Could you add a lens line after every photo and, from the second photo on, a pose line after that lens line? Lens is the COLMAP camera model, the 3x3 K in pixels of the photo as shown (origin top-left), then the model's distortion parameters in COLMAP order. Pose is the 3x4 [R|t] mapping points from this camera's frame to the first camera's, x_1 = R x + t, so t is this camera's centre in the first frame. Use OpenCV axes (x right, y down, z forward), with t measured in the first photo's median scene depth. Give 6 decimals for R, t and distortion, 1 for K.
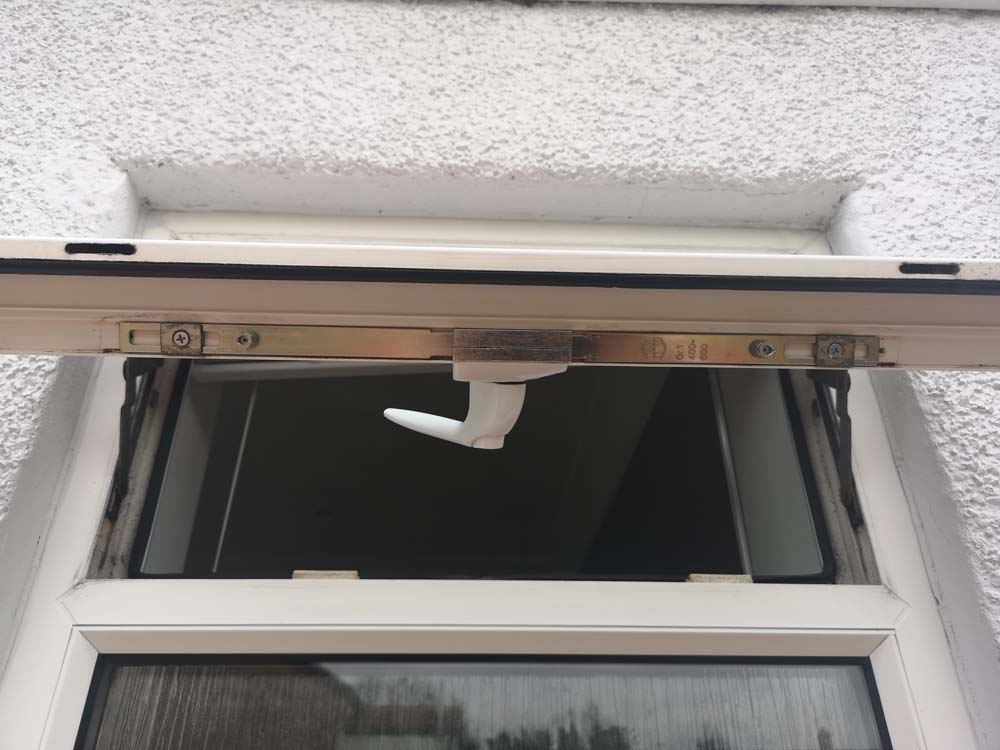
lens RADIAL K [[778.3, 0, 497.3], [0, 778.3, 365.5], [0, 0, 1]] dist [0.009323, 0.022818]
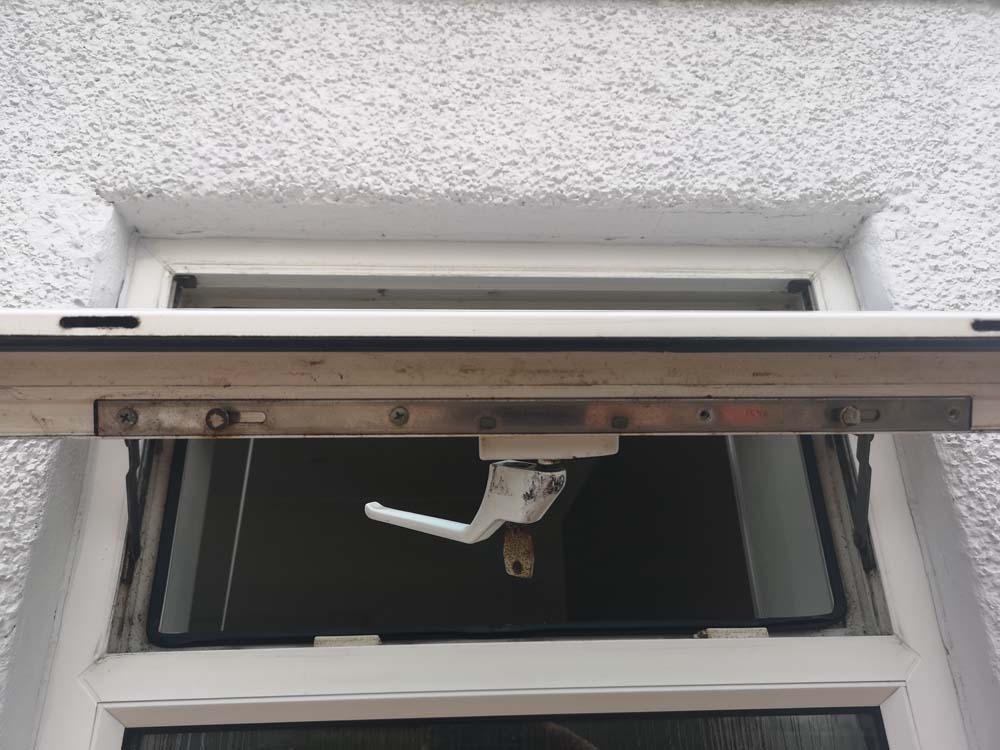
lens RADIAL K [[778.3, 0, 501.4], [0, 778.3, 380.4], [0, 0, 1]] dist [0.009323, 0.022818]
pose [[0.999674, -0.013221, 0.021842, -0.029830], [0.010549, 0.992929, 0.118240, -0.138095], [-0.023251, -0.117971, 0.992745, 0.029437]]
